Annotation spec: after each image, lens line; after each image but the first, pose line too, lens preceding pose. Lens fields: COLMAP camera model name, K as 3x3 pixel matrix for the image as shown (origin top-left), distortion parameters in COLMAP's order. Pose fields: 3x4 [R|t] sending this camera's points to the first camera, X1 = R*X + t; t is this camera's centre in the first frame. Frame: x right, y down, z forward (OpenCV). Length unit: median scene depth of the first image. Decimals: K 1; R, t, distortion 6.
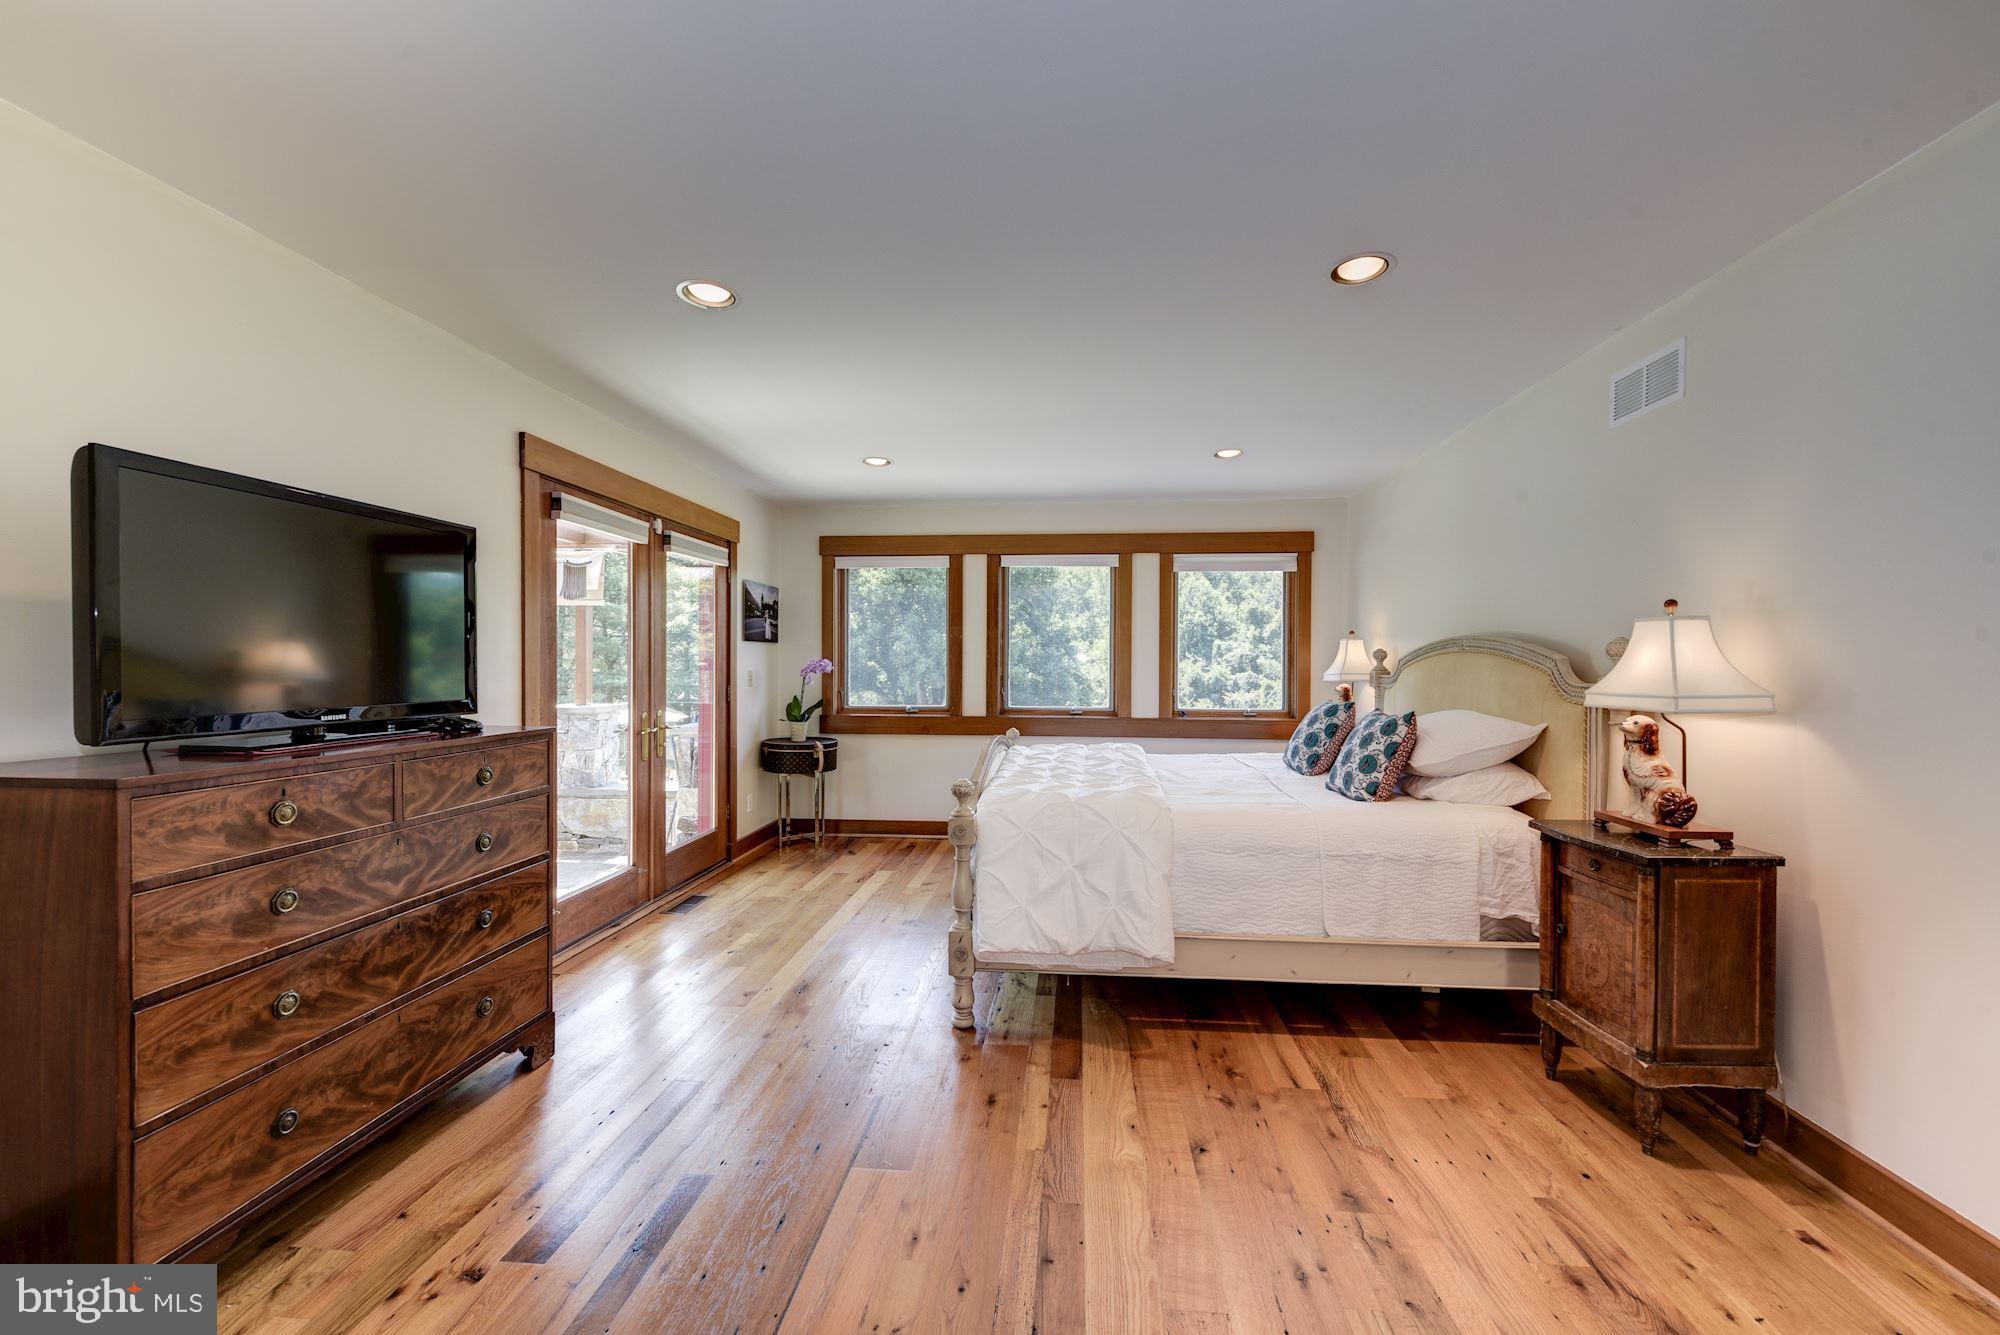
lens RADIAL K [[781.7, 0, 1006.0], [0, 781.7, 672.0], [0, 0, 1]] dist [0.001213, -0.000332]
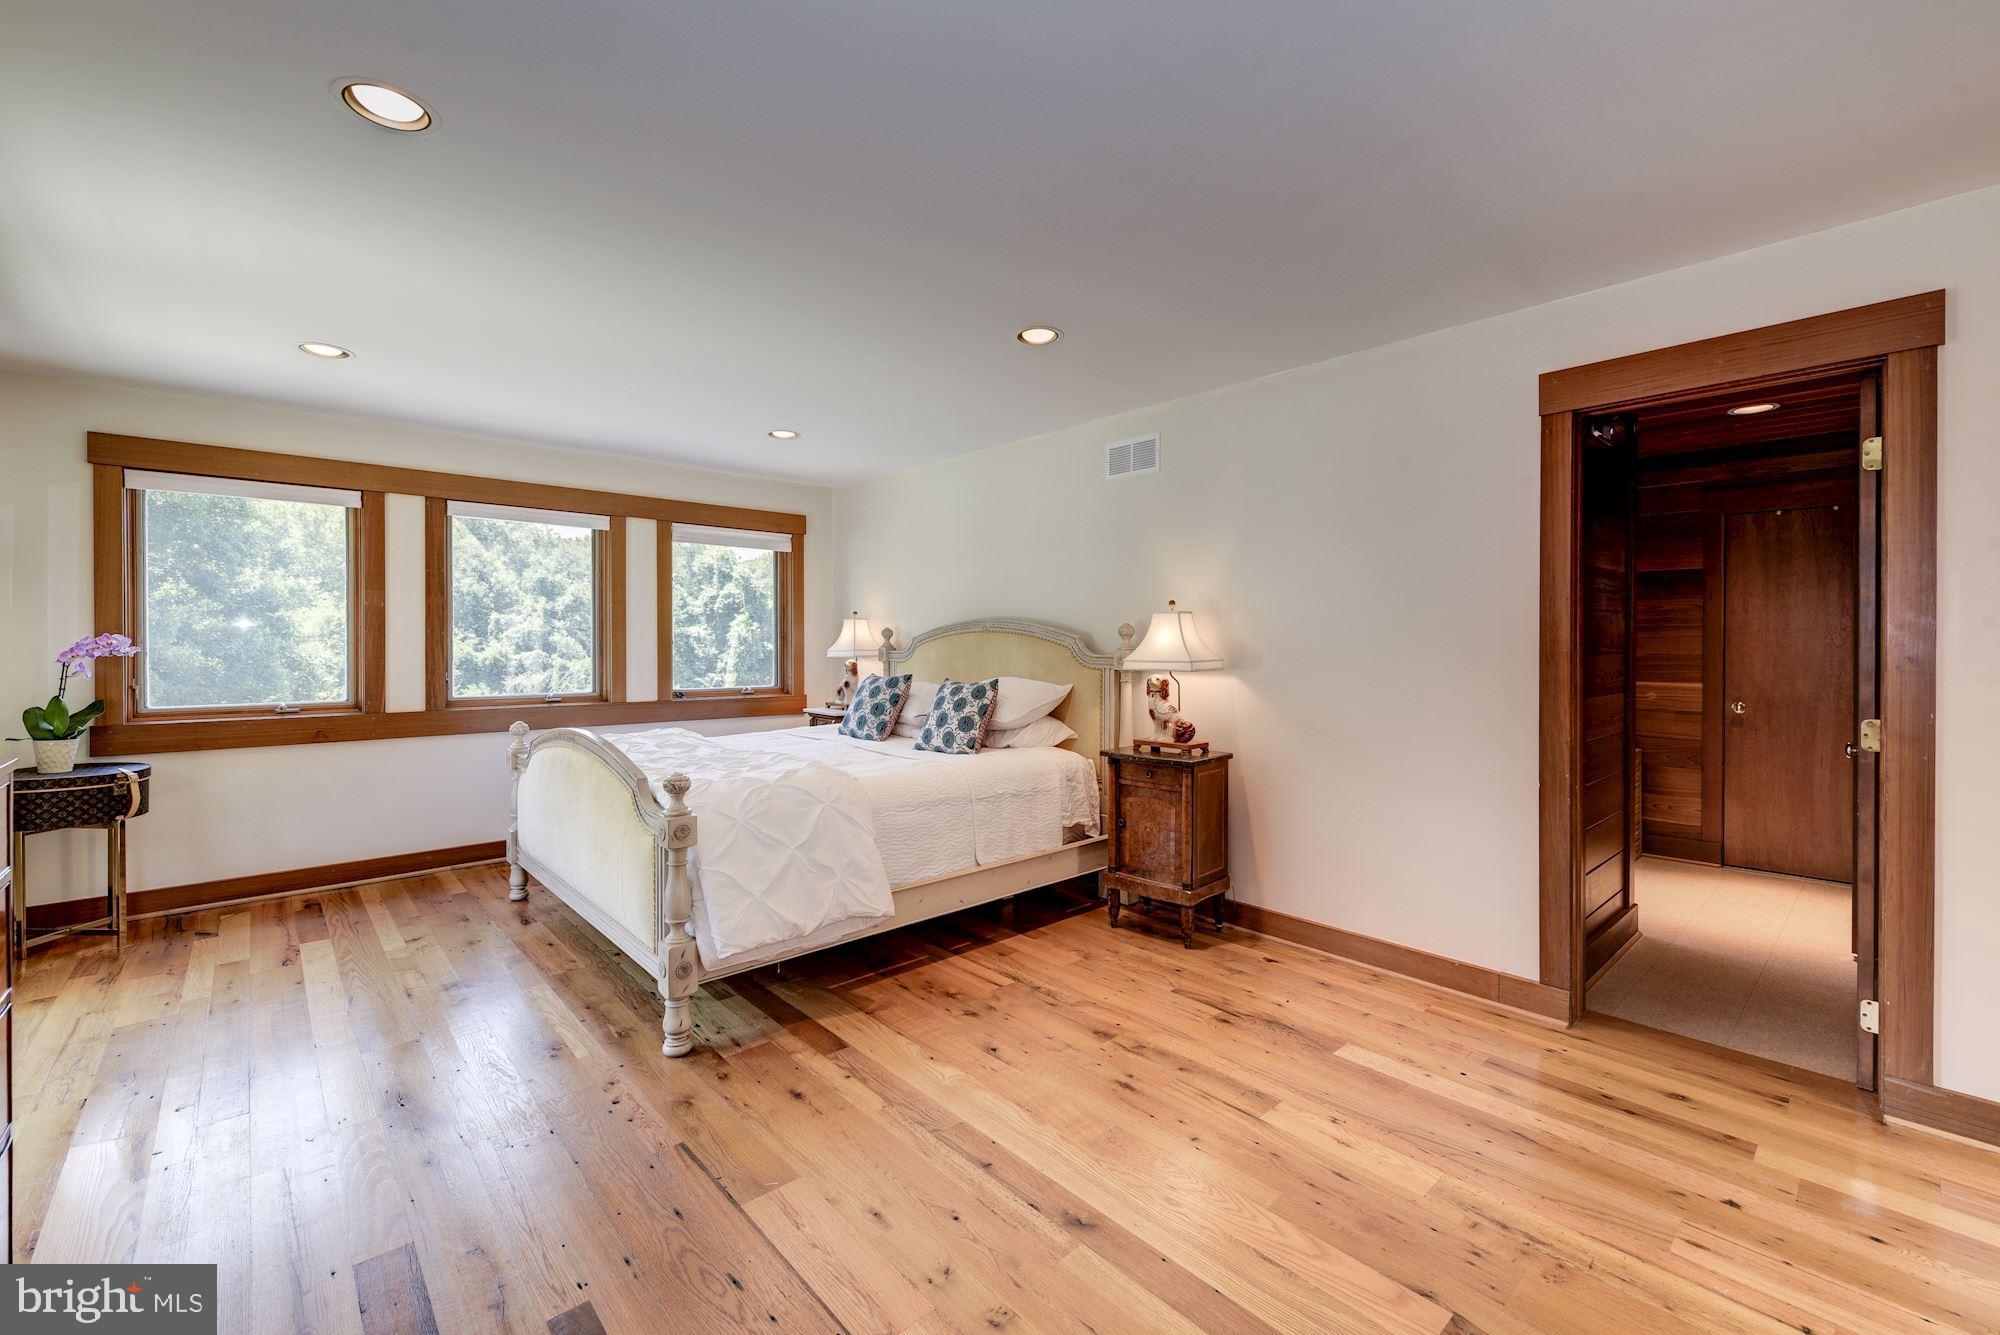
lens RADIAL K [[828.8, 0, 1001.8], [0, 828.8, 647.4], [0, 0, 1]] dist [-0.000096, -0.000035]
pose [[0.676230, -0.006579, 0.736661, -0.461310], [0.008843, 0.999961, 0.000813, -0.001493], [-0.736637, 0.005964, 0.676262, 0.092224]]
